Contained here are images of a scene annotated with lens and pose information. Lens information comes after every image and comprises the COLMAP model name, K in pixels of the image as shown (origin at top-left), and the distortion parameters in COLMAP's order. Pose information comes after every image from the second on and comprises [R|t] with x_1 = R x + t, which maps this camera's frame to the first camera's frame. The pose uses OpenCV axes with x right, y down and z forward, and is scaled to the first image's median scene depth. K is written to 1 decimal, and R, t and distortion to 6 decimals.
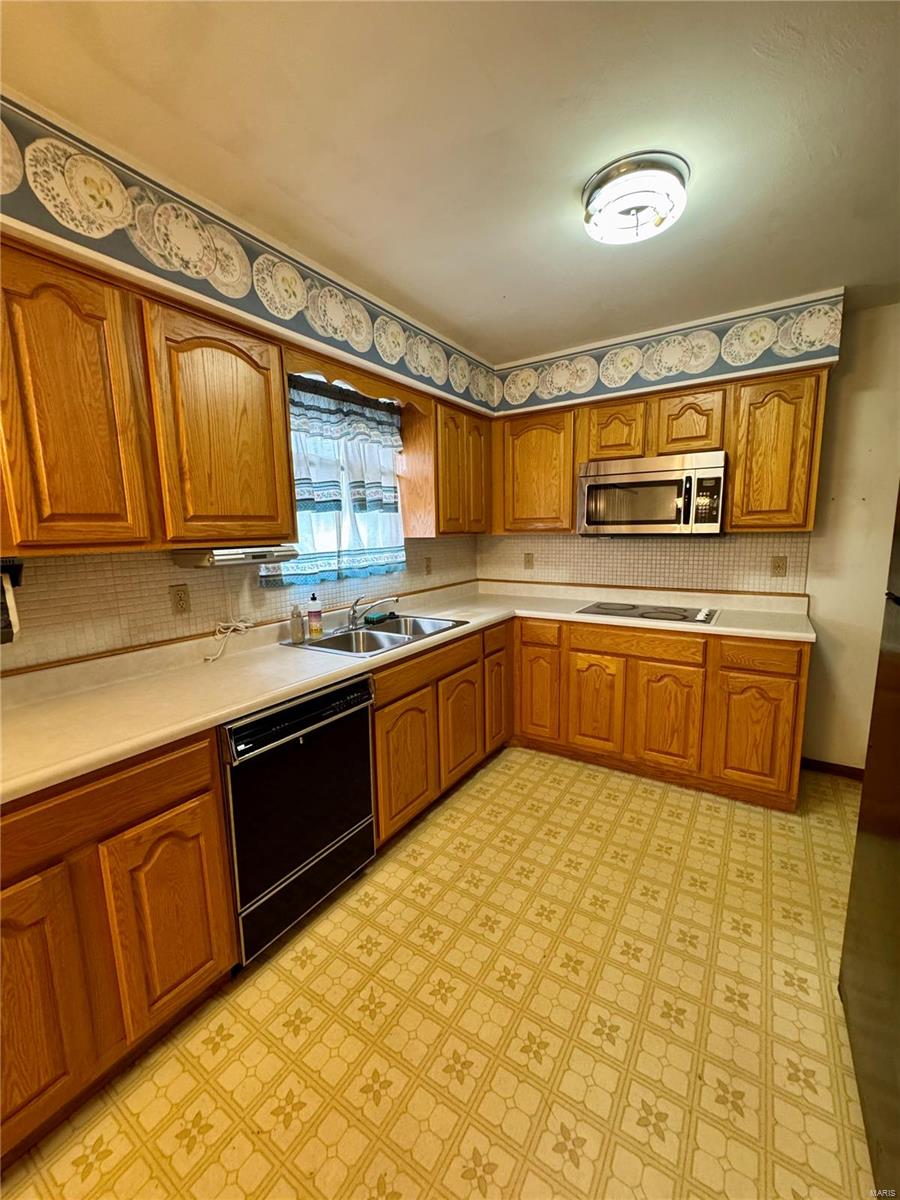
lens RADIAL K [[482.0, 0, 451.4], [0, 482.0, 599.9], [0, 0, 1]] dist [-0.001494, 0.000262]
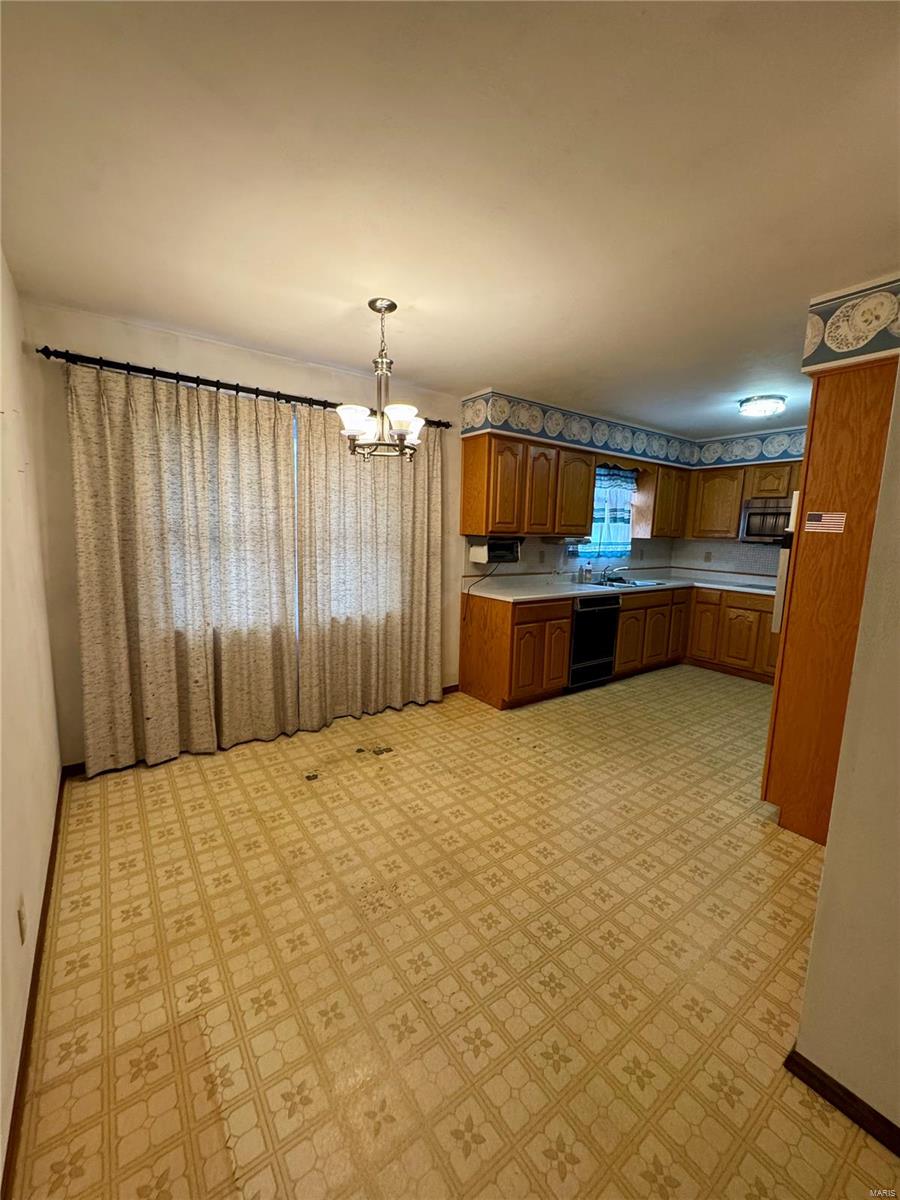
lens RADIAL K [[482.0, 0, 453.4], [0, 482.0, 600.8], [0, 0, 1]] dist [-0.001494, 0.000262]
pose [[0.933296, 0.097443, -0.345634, -0.081747], [-0.097877, 0.995066, 0.016243, 0.164048], [0.345512, 0.018670, 0.938229, -1.065680]]
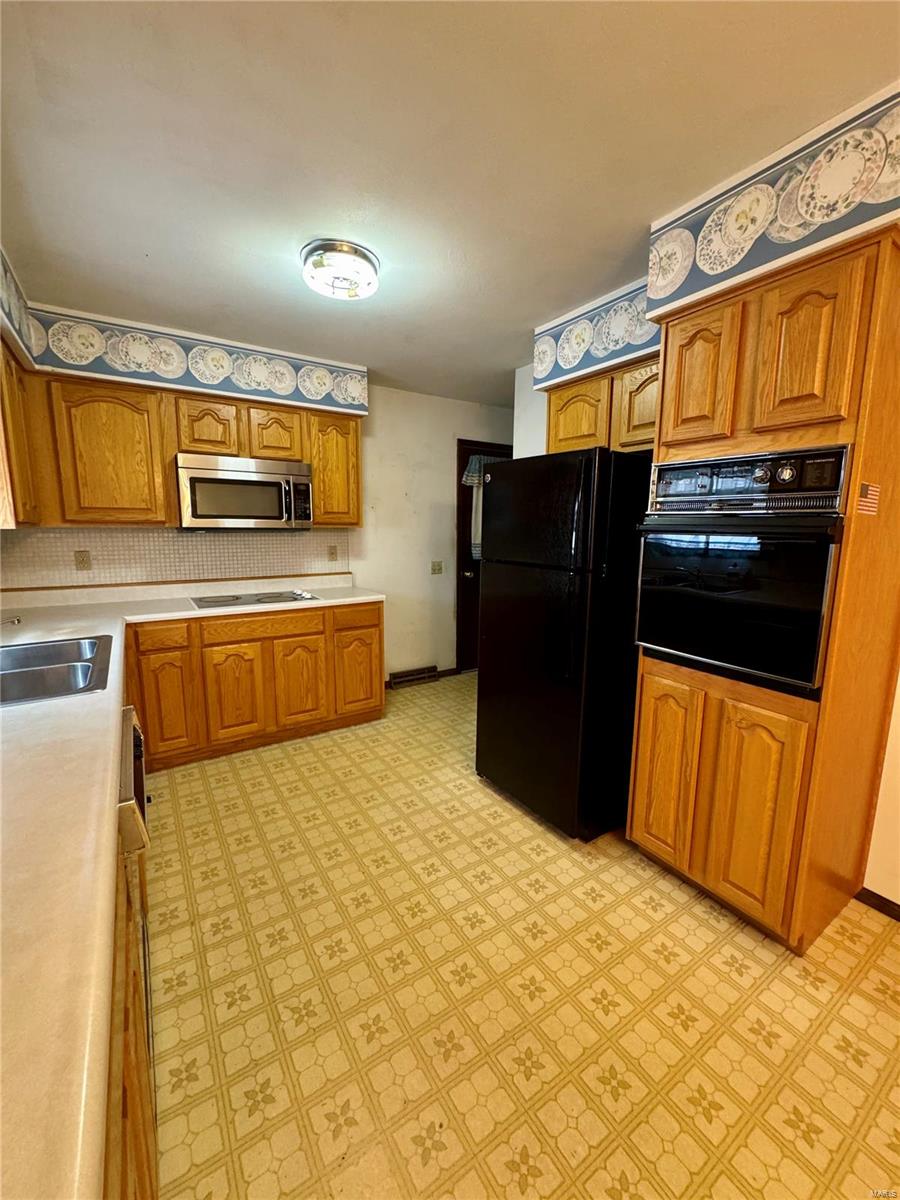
lens RADIAL K [[482.0, 0, 455.0], [0, 482.0, 599.1], [0, 0, 1]] dist [-0.001494, 0.000262]
pose [[0.396451, -0.119978, 0.910182, -0.462915], [0.116630, 0.989973, 0.079695, -0.010250], [-0.910617, 0.074559, 0.406469, 0.150347]]
